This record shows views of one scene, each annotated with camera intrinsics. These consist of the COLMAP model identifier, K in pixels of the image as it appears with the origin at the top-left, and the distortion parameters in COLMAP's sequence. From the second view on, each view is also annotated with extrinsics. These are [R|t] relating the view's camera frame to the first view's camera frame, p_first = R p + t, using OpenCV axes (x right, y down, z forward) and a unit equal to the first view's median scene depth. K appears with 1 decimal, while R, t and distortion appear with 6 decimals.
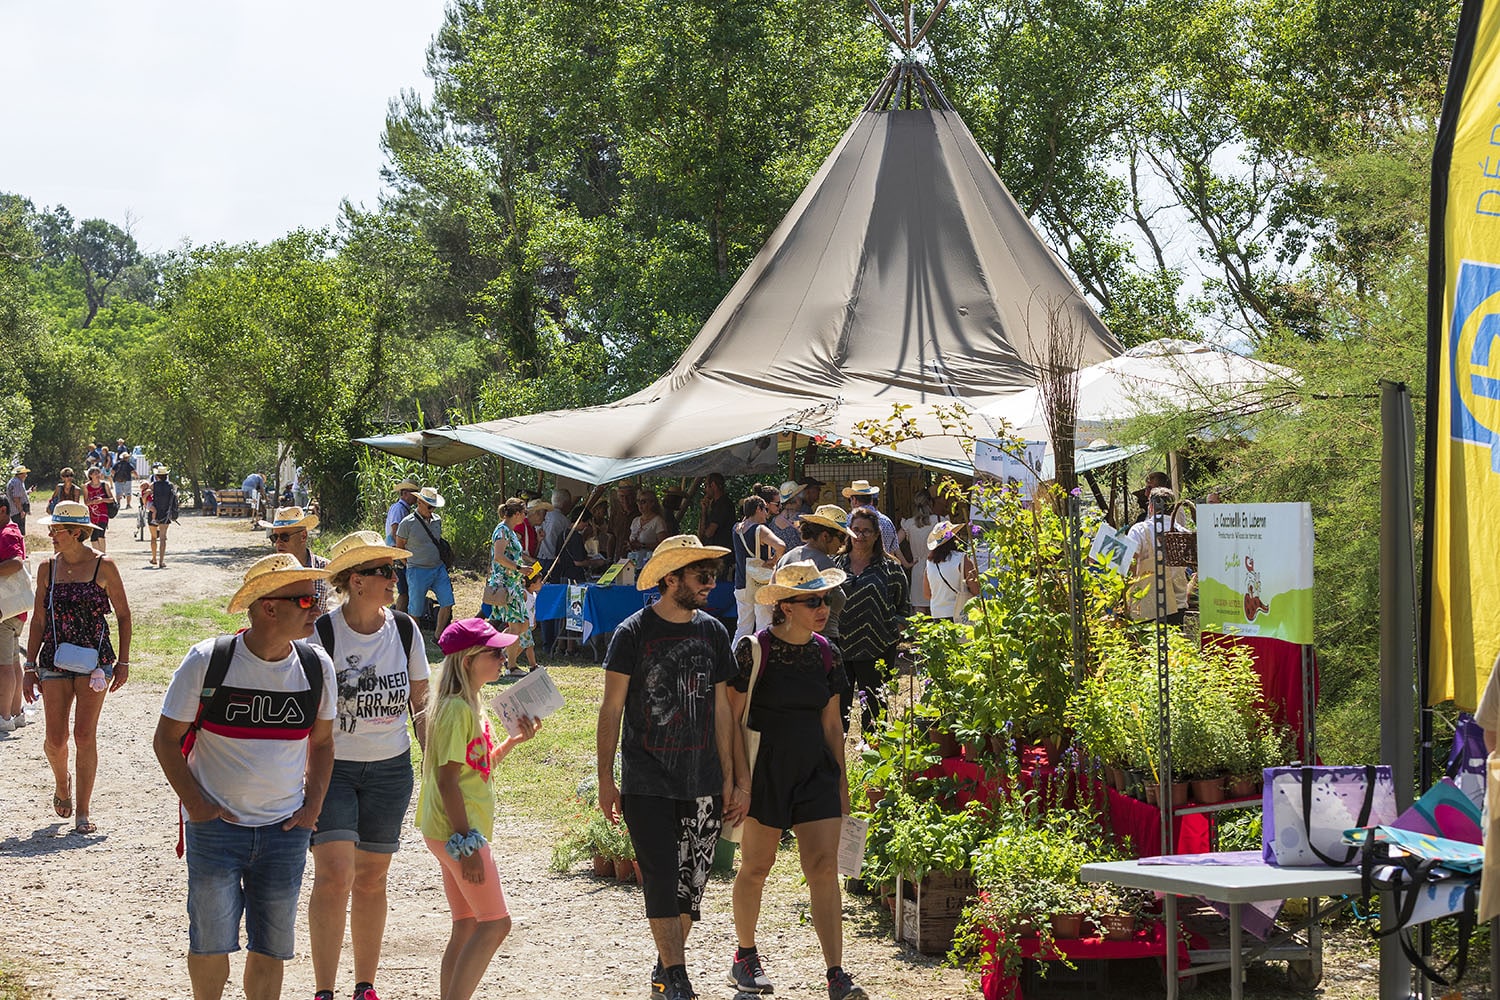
lens RADIAL K [[3075.8, 0, 786.7], [0, 3075.8, 497.5], [0, 0, 1]] dist [0.099266, -0.496166]
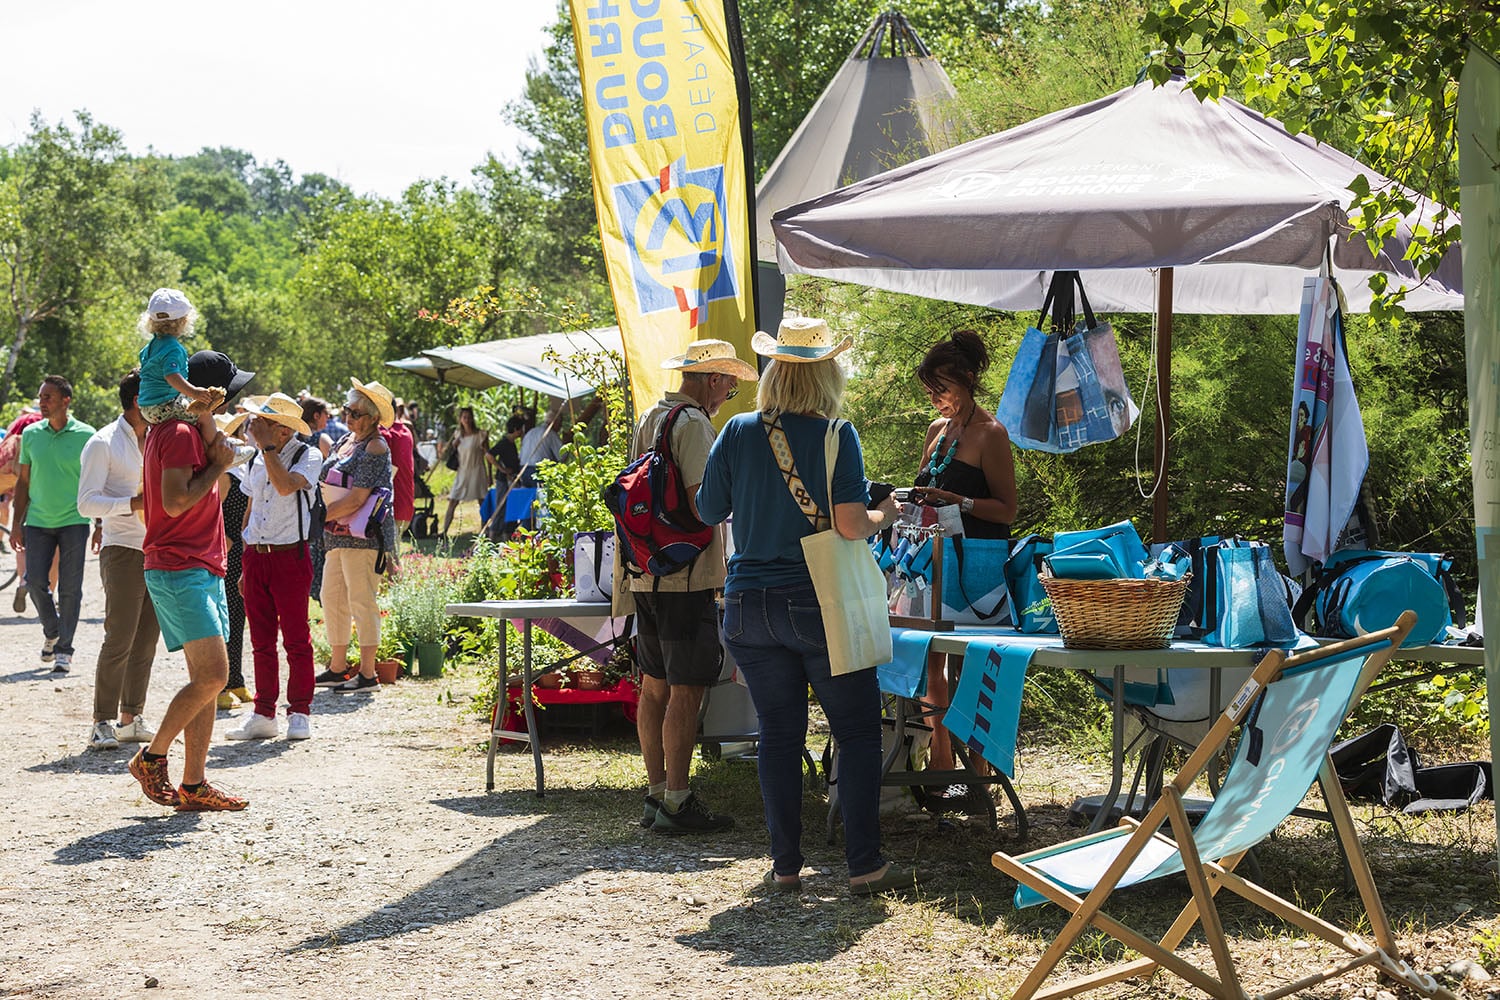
lens RADIAL K [[3095.2, 0, 775.6], [0, 3095.2, 493.3], [0, 0, 1]] dist [0.121659, -0.664376]
pose [[0.996736, 0.003776, -0.080642, 0.088341], [-0.002711, 0.999908, 0.013306, 0.012879], [0.080685, -0.013044, 0.996654, -0.090265]]
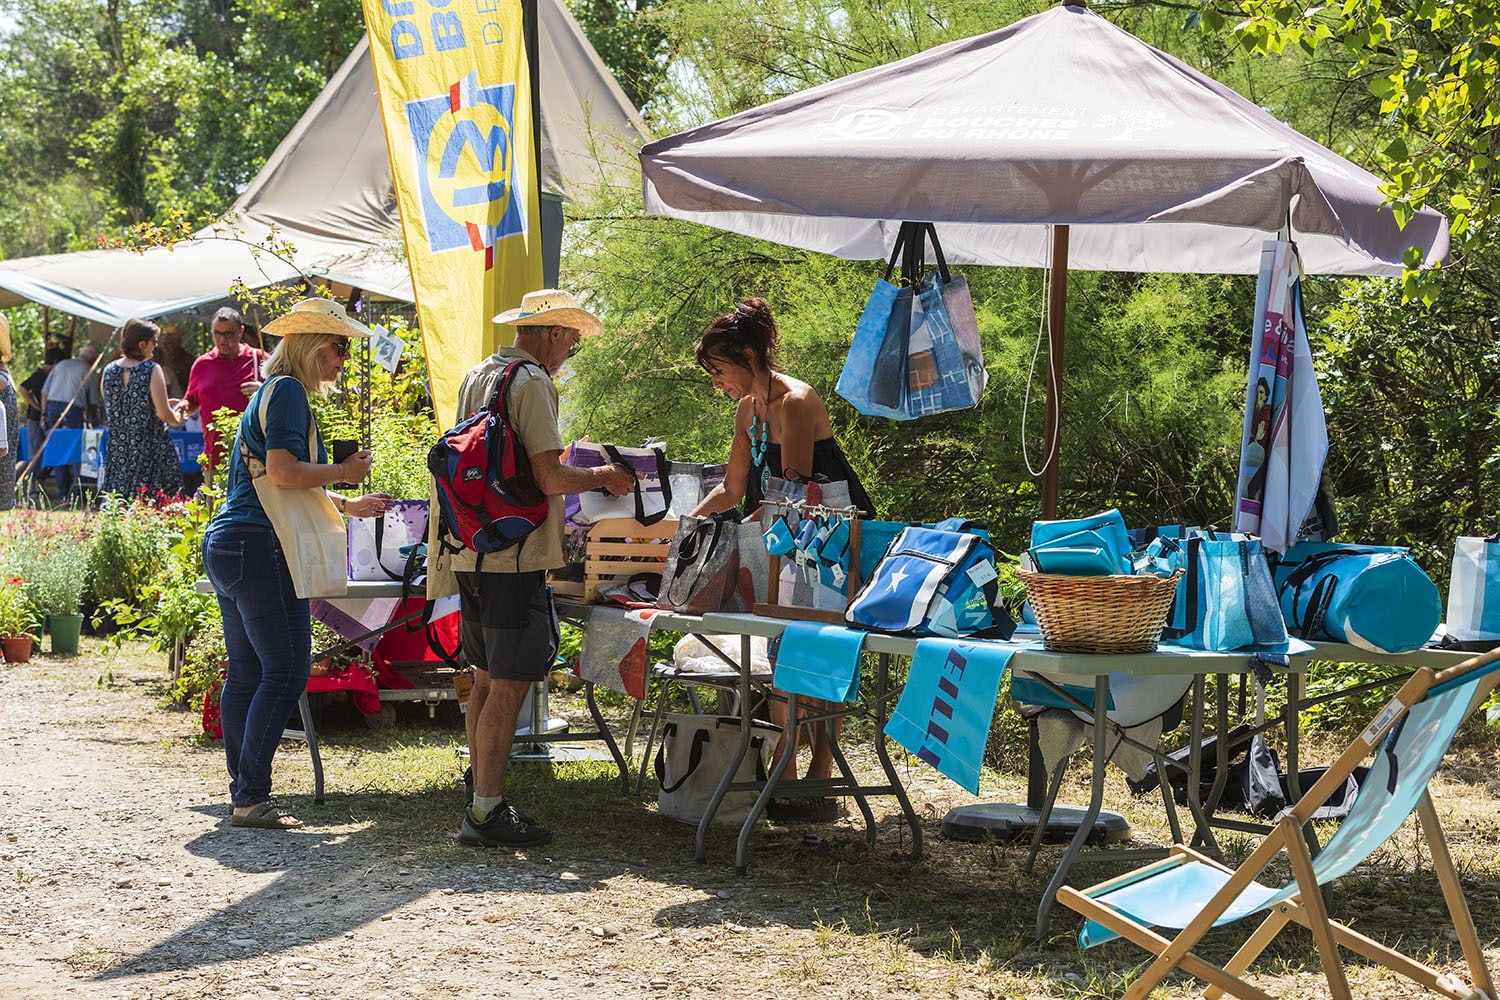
lens RADIAL K [[3473.3, 0, 809.0], [0, 3473.3, 504.2], [0, 0, 1]] dist [-0.007861, -0.259467]
pose [[0.996079, 0.021068, 0.085925, 0.053763], [-0.023849, 0.999220, 0.031466, 0.010604], [-0.085195, -0.033392, 0.995805, -0.087834]]
